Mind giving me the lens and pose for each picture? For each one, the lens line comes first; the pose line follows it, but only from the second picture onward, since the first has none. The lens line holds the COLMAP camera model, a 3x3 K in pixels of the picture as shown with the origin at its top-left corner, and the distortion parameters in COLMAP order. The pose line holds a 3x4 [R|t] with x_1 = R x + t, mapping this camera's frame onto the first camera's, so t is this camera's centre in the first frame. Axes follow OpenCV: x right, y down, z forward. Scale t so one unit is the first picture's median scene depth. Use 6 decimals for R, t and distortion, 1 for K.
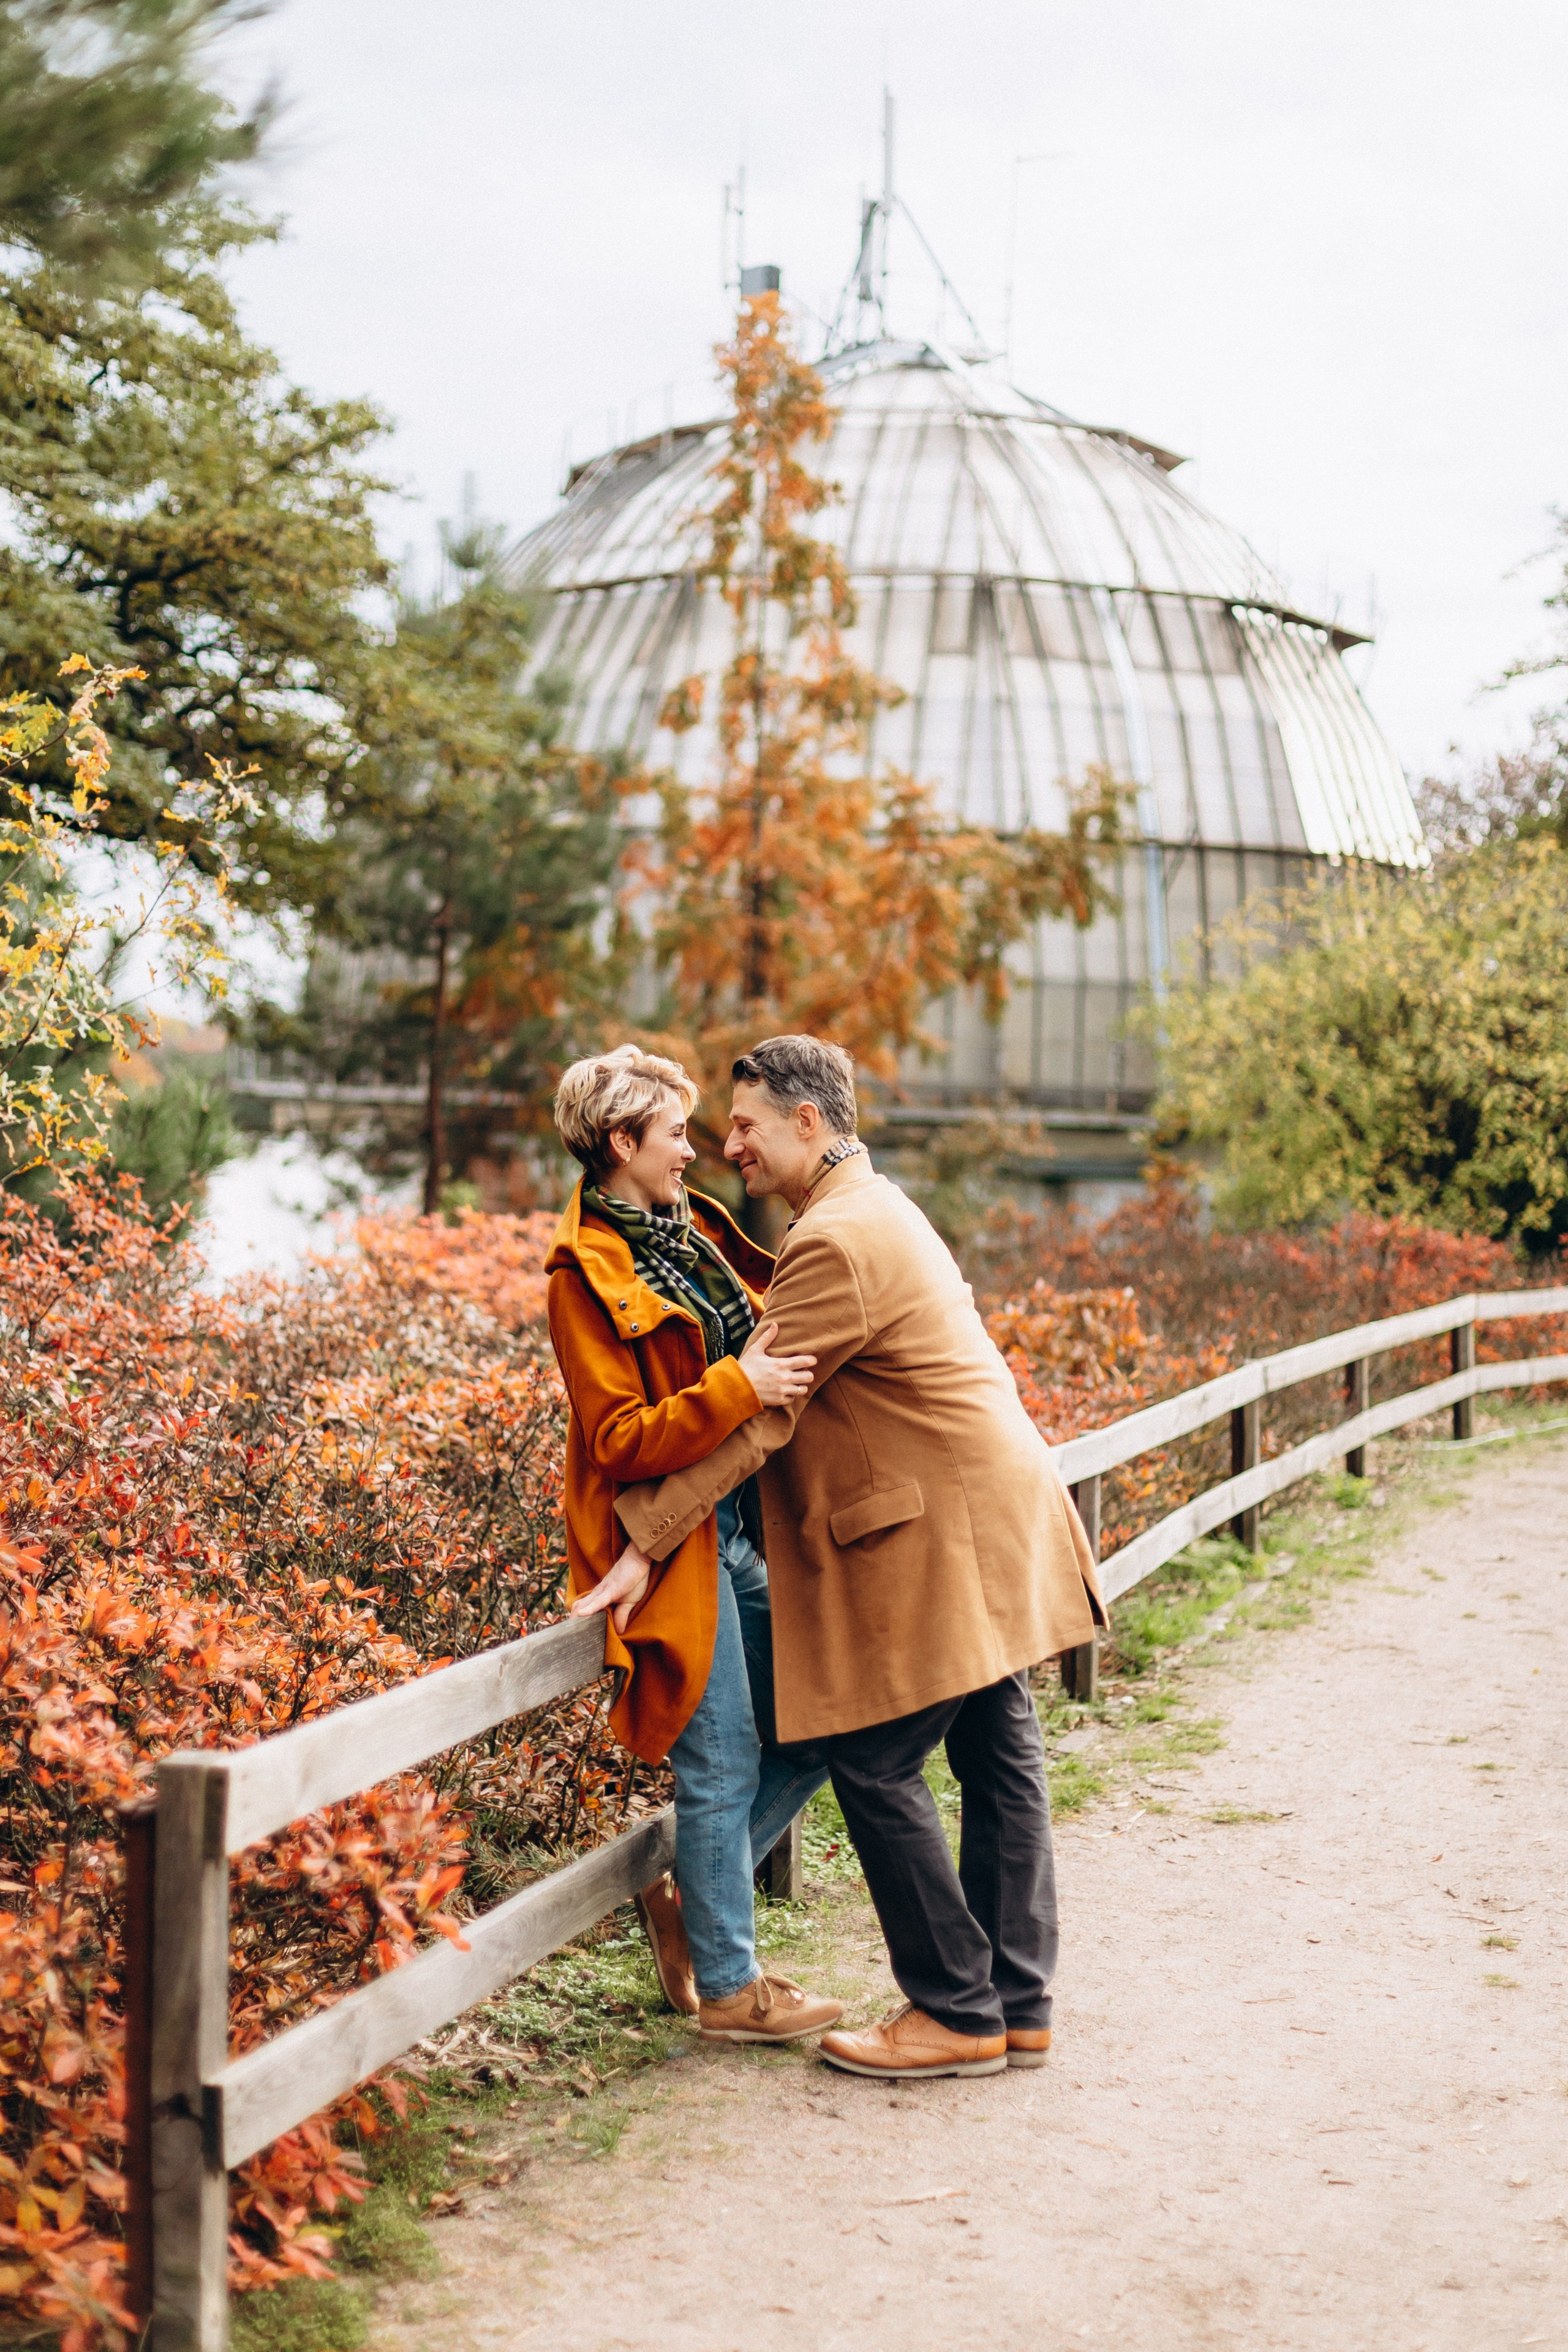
lens RADIAL K [[3397.4, 0, 784.0], [0, 3397.4, 1176.0], [0, 0, 1]] dist [0.030089, -1.339692]
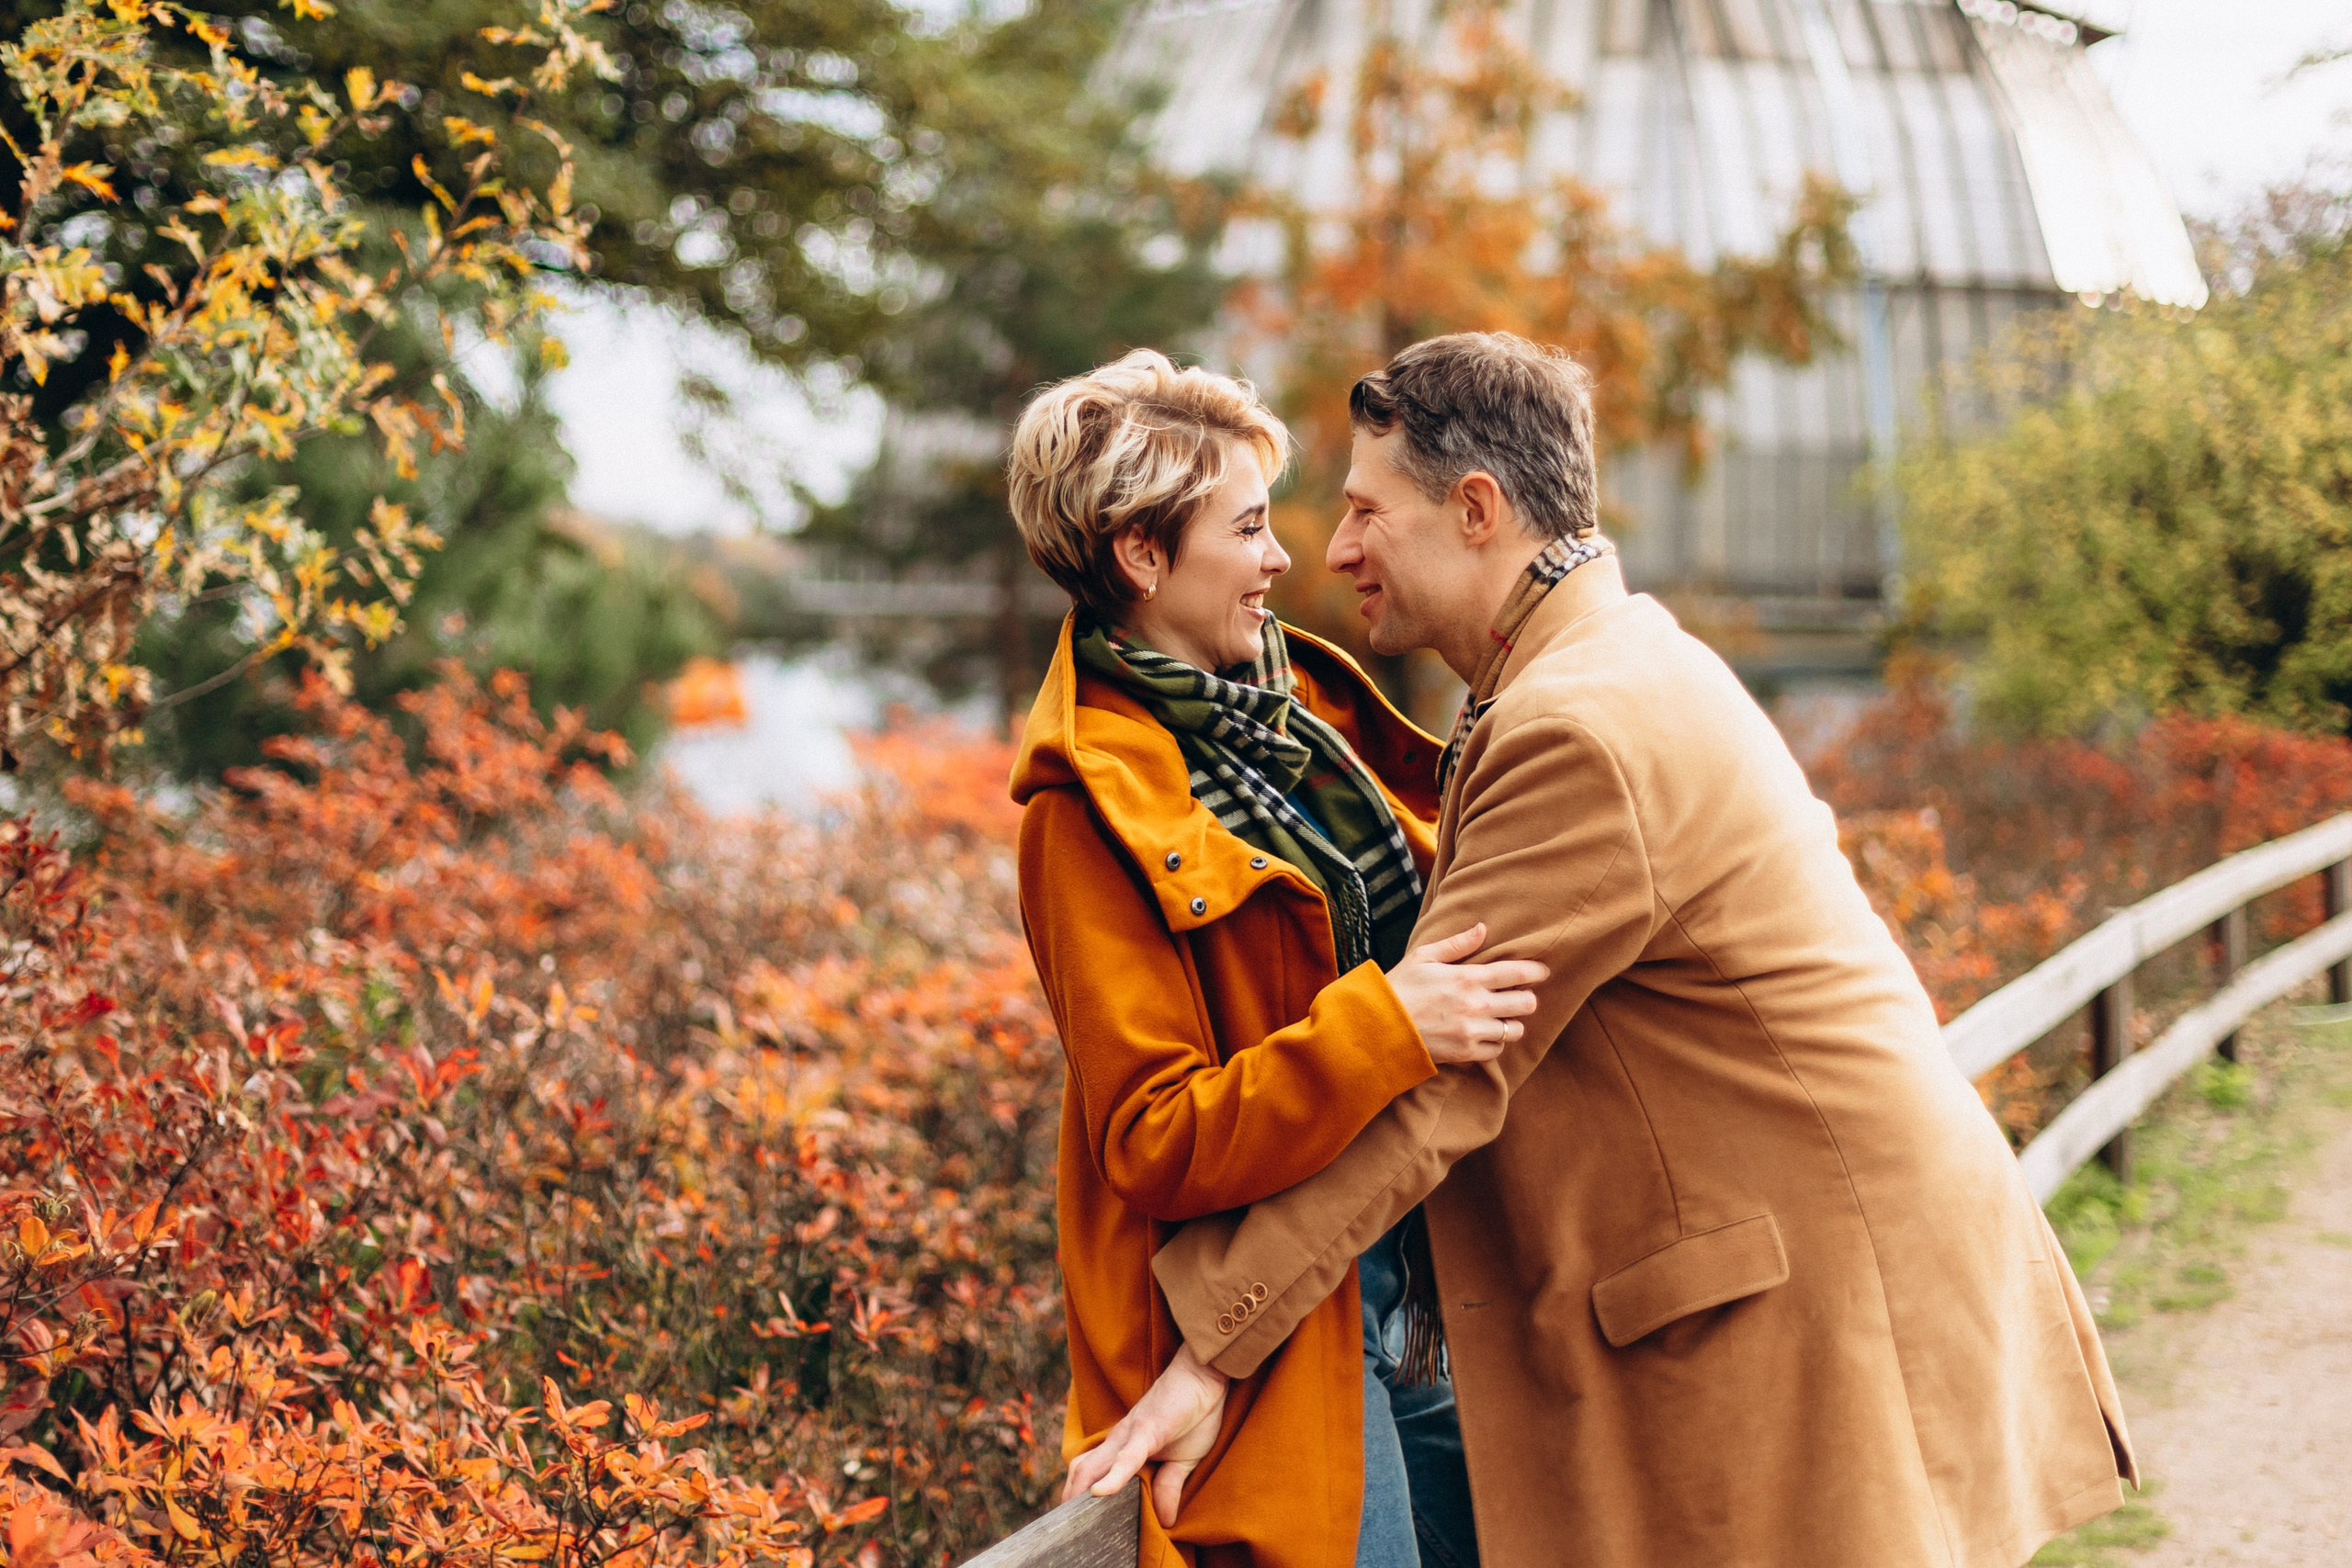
lens RADIAL K [[3397.1, 0, 1176.0], [0, 3397.1, 784.0], [0, 0, 1]] dist [0.030089, -1.339692]
pose [[0.997192, -0.015683, -0.073229, -0.003571], [0.017247, 0.999635, 0.020776, 0.006503], [0.072876, -0.021981, 0.997099, 0.195876]]
